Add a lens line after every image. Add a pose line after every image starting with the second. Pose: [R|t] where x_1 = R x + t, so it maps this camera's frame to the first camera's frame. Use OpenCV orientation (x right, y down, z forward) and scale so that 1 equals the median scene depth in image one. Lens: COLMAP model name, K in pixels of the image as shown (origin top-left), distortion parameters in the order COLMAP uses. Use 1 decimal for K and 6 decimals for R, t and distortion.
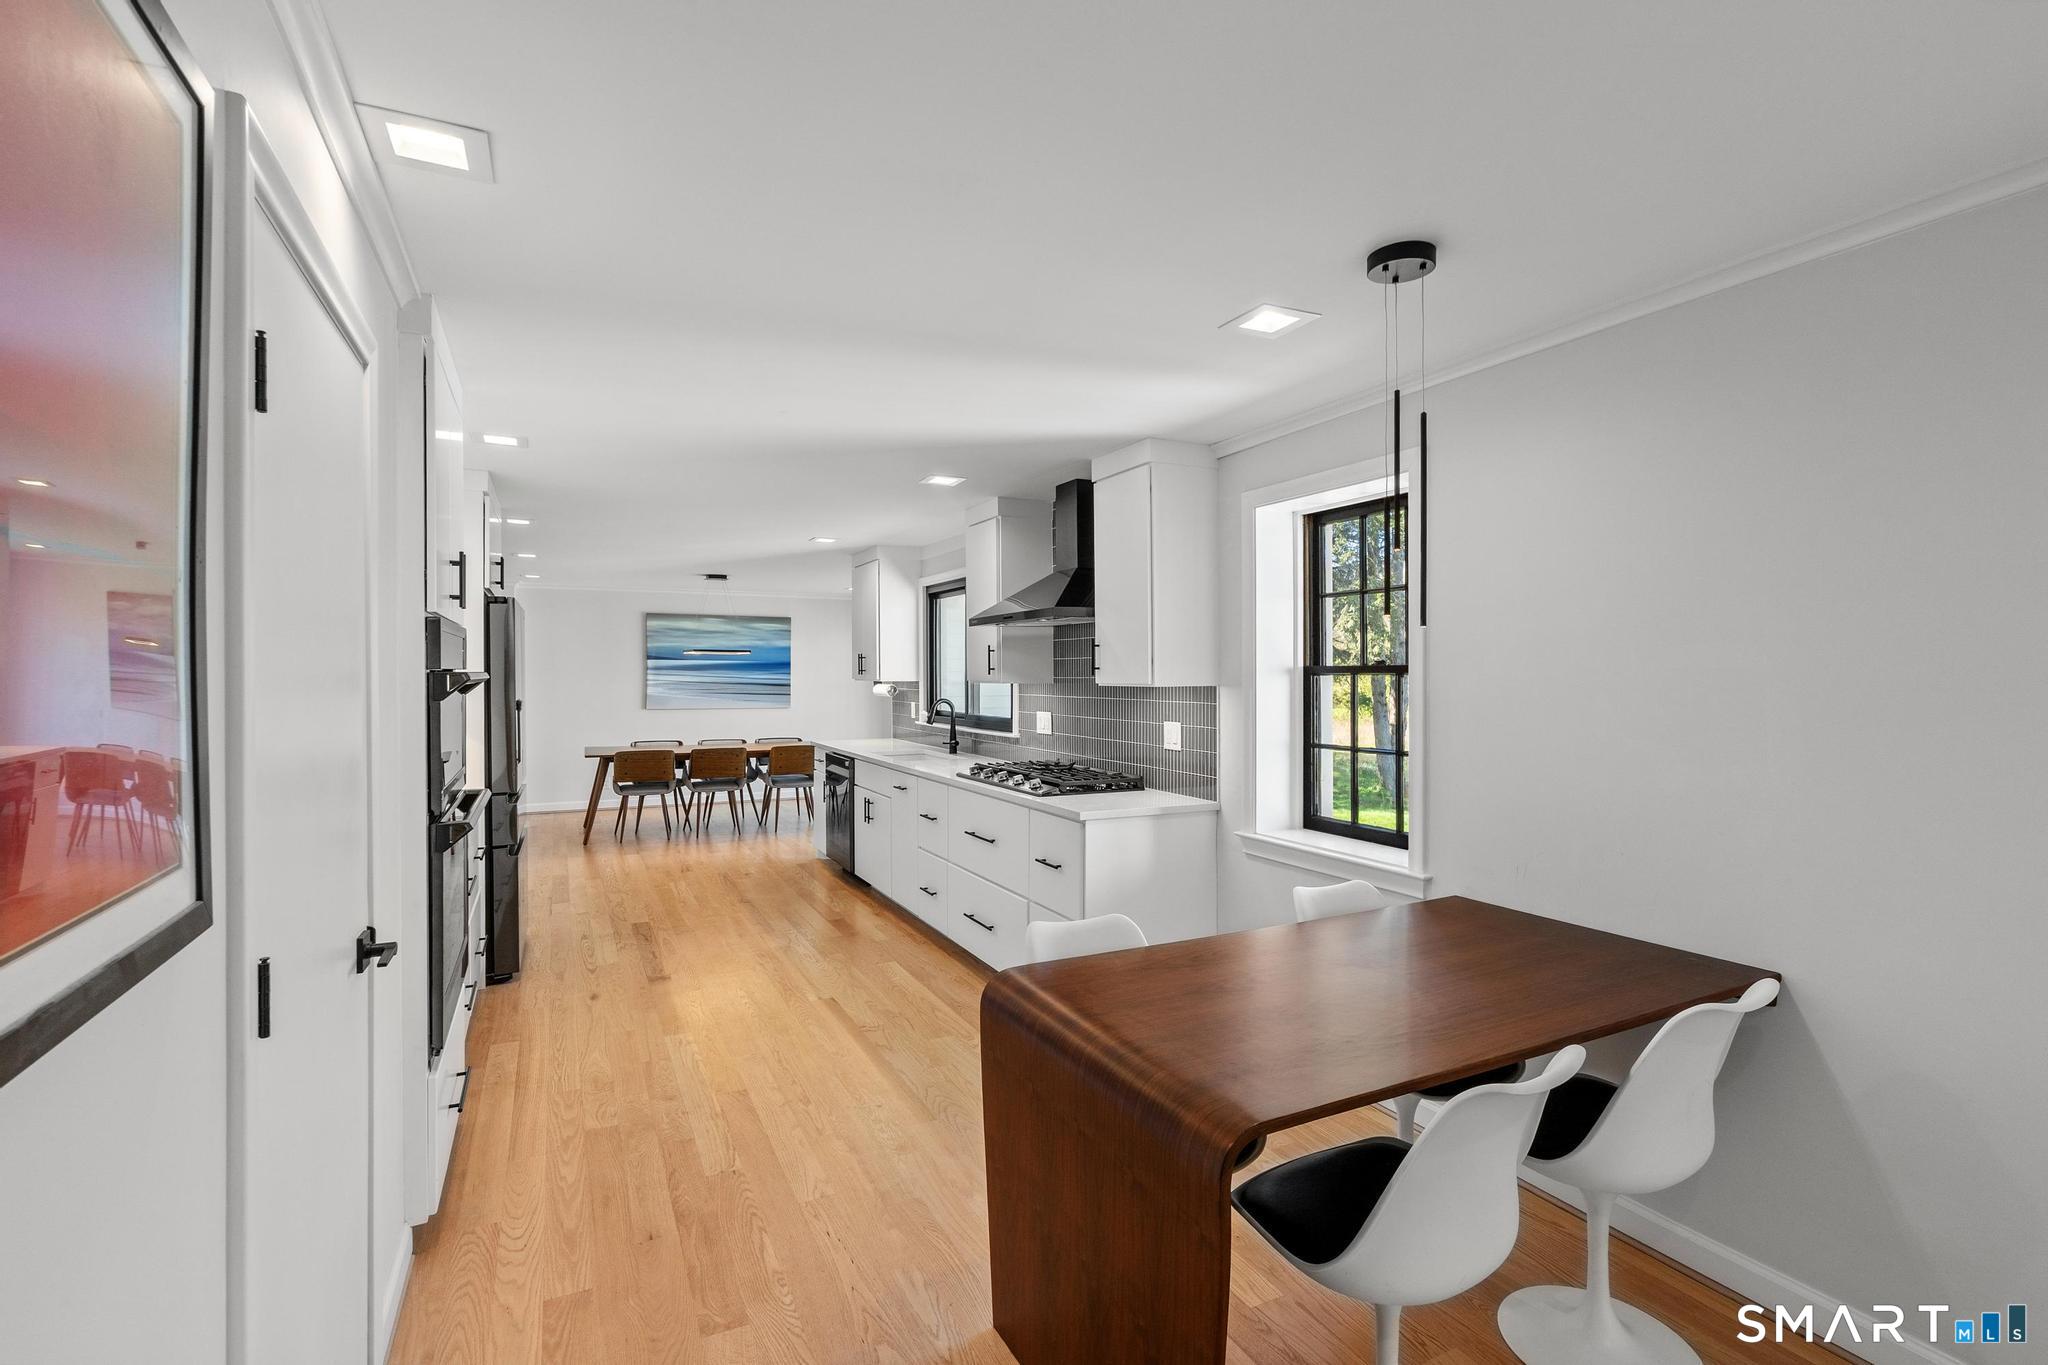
lens RADIAL K [[922.9, 0, 1014.4], [0, 922.9, 676.1], [0, 0, 1]] dist [-0.004314, 0.000767]
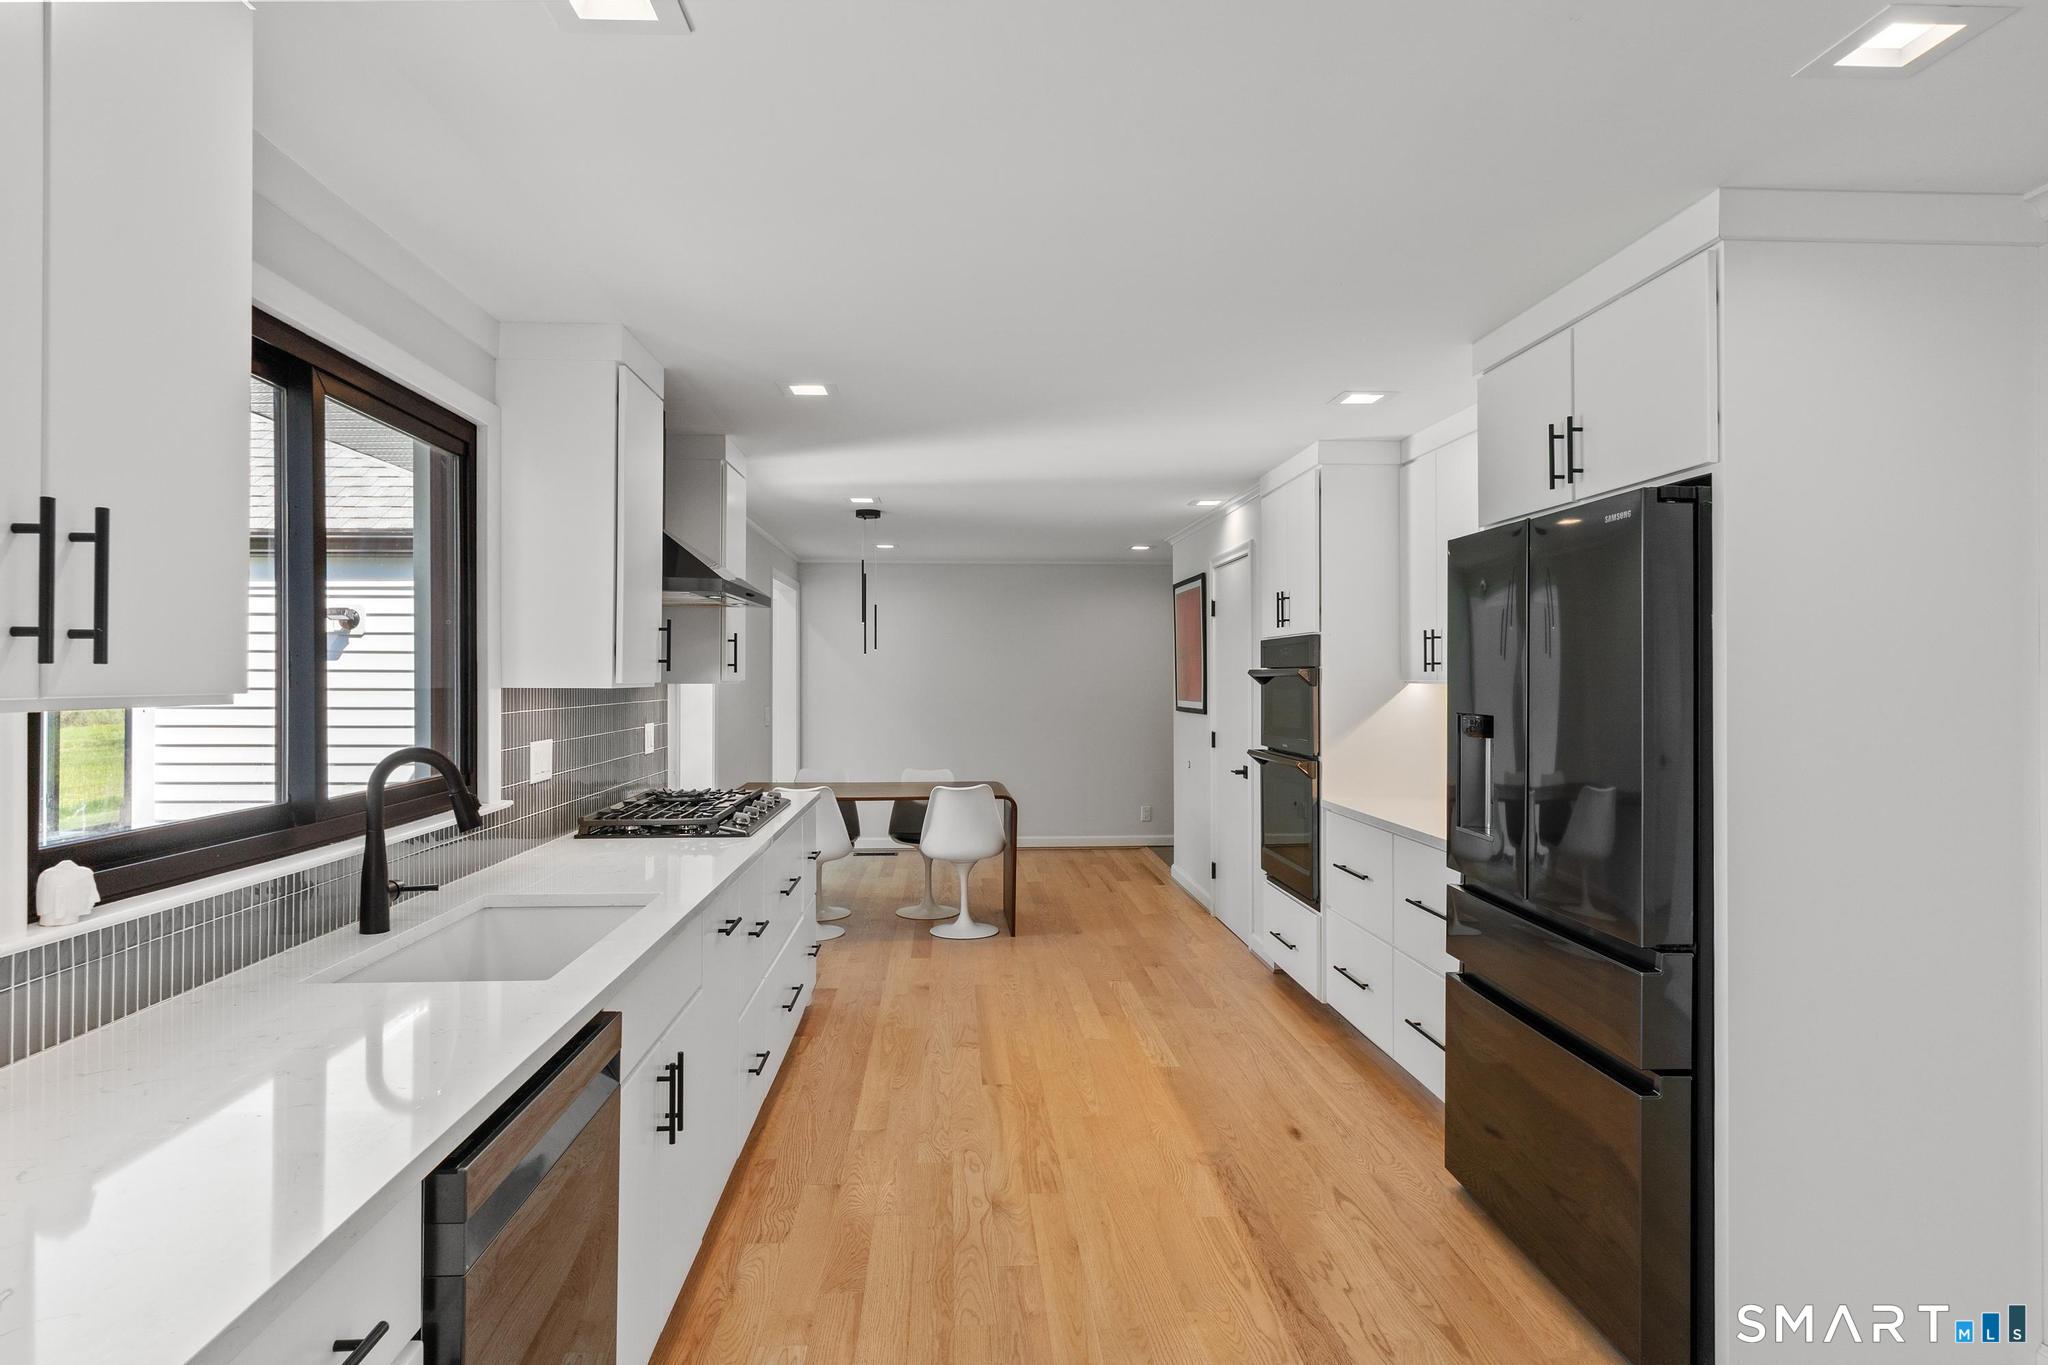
lens RADIAL K [[1127.6, 0, 1008.9], [0, 1127.6, 669.2], [0, 0, 1]] dist [-0.000044, 0.000403]
pose [[-0.918188, 0.003011, 0.396133, -0.590889], [0.002336, 0.999995, -0.002186, -0.000573], [-0.396138, -0.001082, -0.918191, 1.852898]]
